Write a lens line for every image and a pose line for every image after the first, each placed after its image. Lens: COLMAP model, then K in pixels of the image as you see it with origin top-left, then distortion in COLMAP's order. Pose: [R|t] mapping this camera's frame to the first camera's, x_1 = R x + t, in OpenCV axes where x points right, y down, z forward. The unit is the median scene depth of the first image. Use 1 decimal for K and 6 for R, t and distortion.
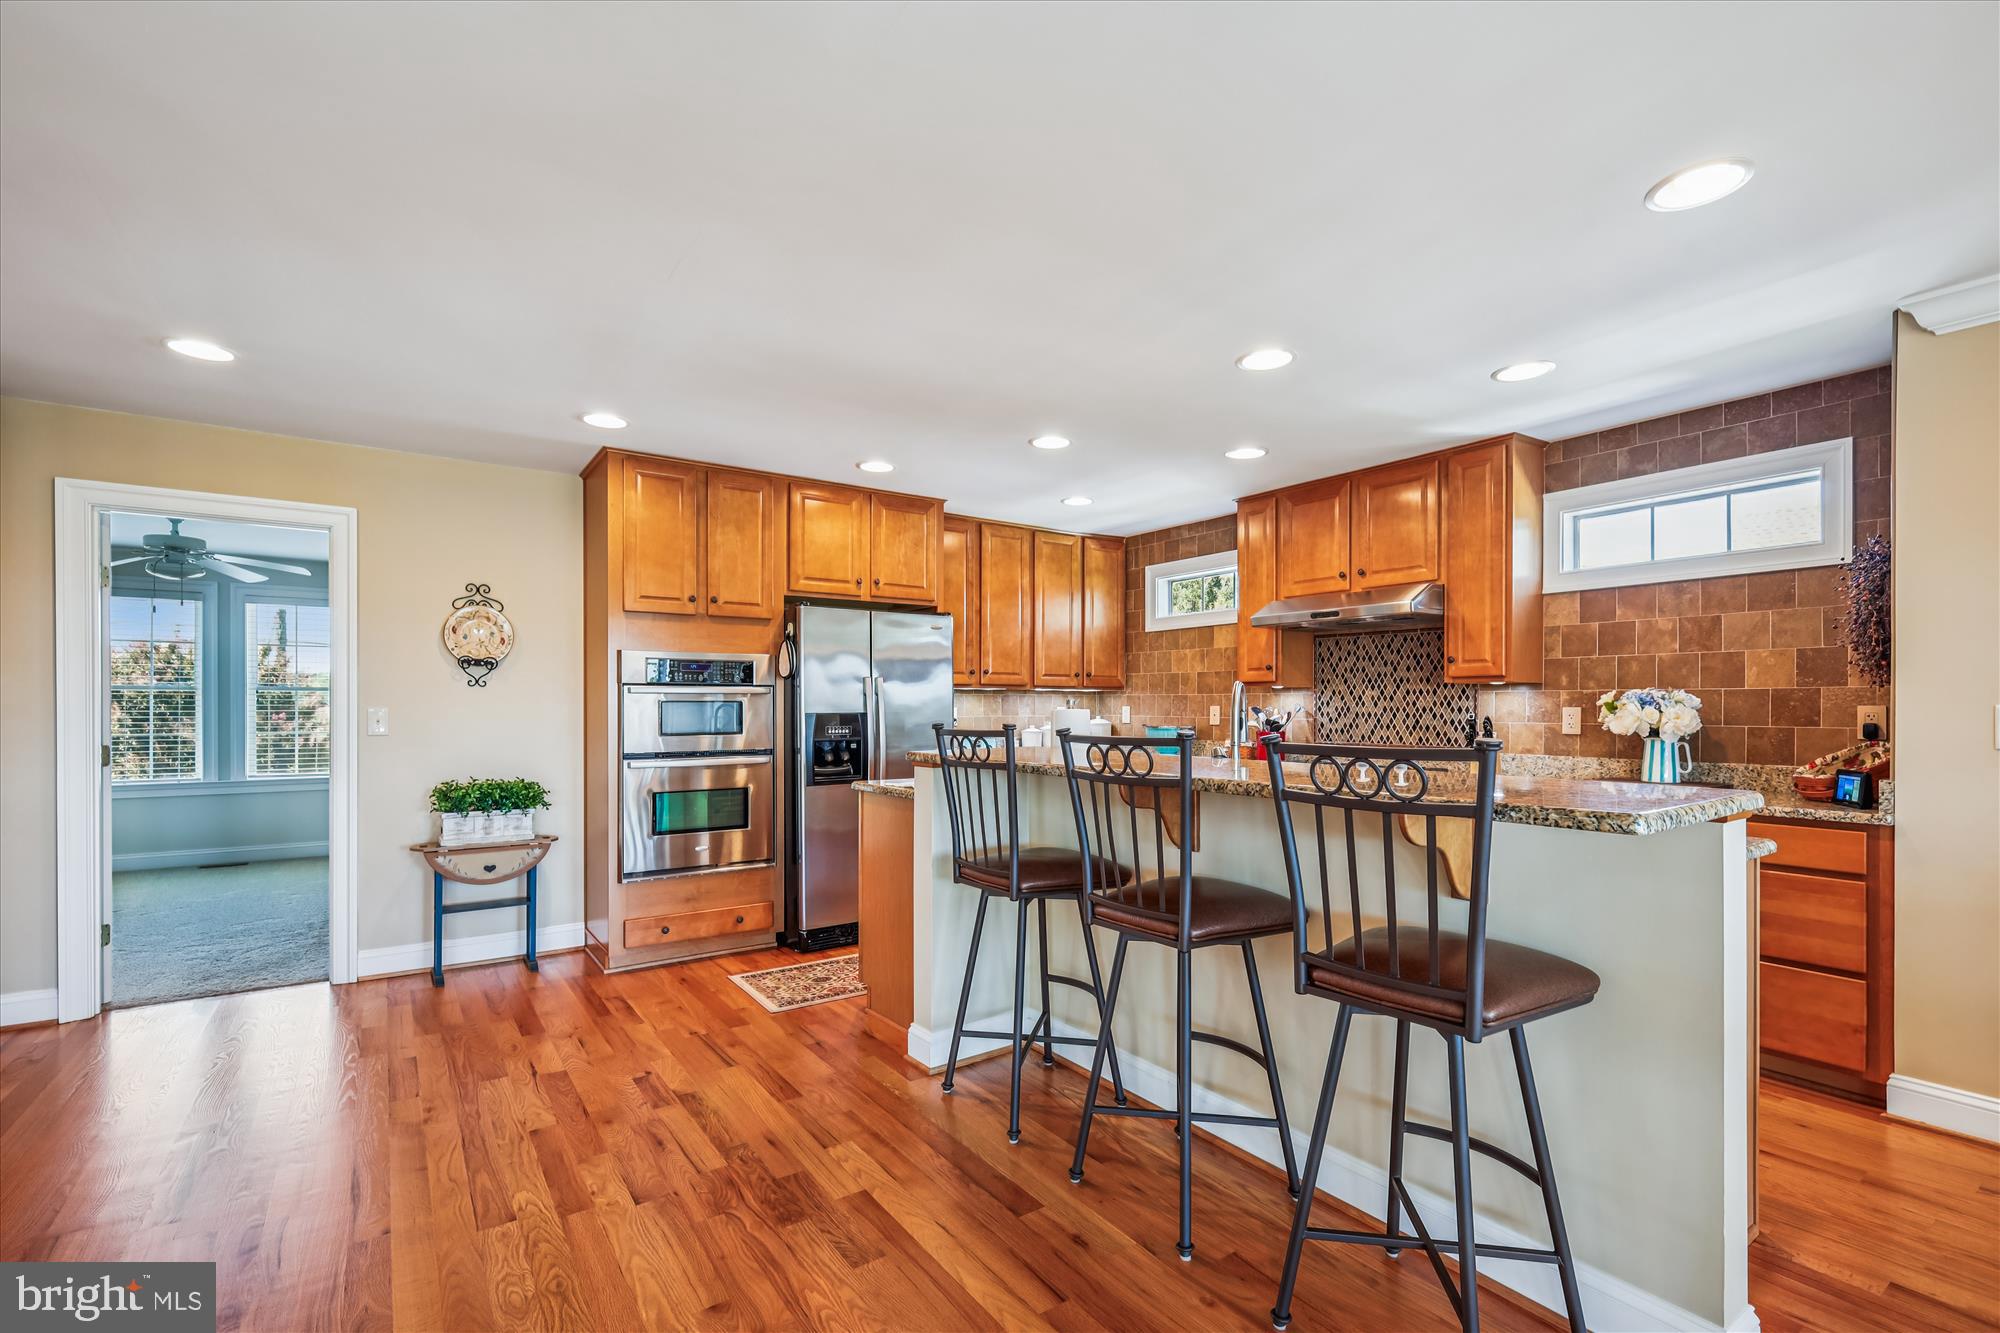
lens RADIAL K [[885.0, 0, 1010.7], [0, 885.0, 703.8], [0, 0, 1]] dist [0.003127, -0.000439]
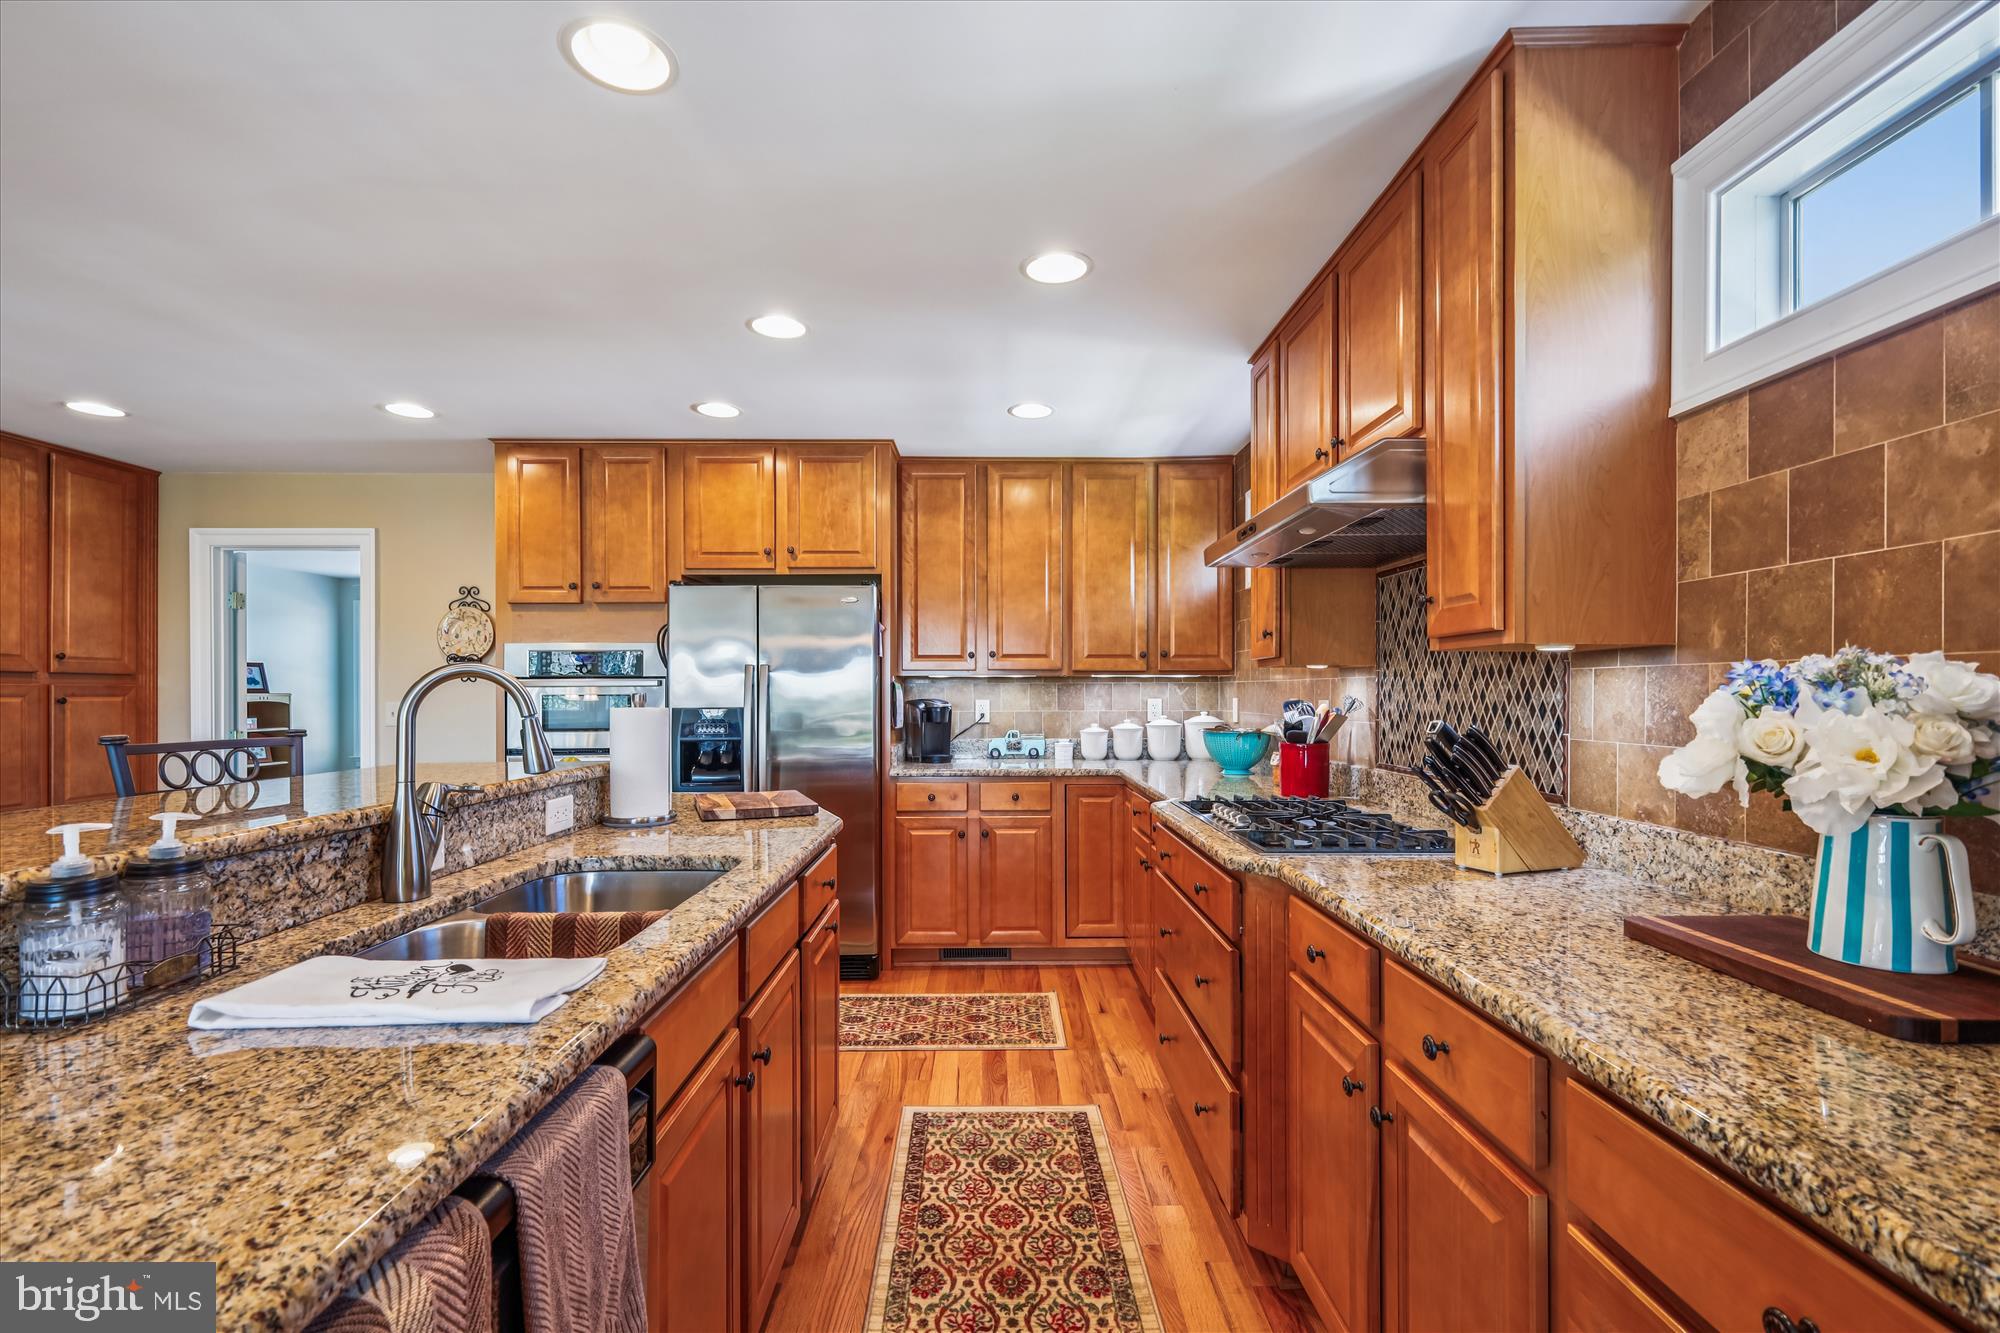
lens RADIAL K [[885.0, 0, 1005.5], [0, 885.0, 692.5], [0, 0, 1]] dist [0.003127, -0.000439]
pose [[0.827338, -0.004381, -0.561687, 0.547243], [0.004596, 0.999989, -0.001030, -0.003027], [0.561685, -0.001729, 0.827349, 0.482349]]
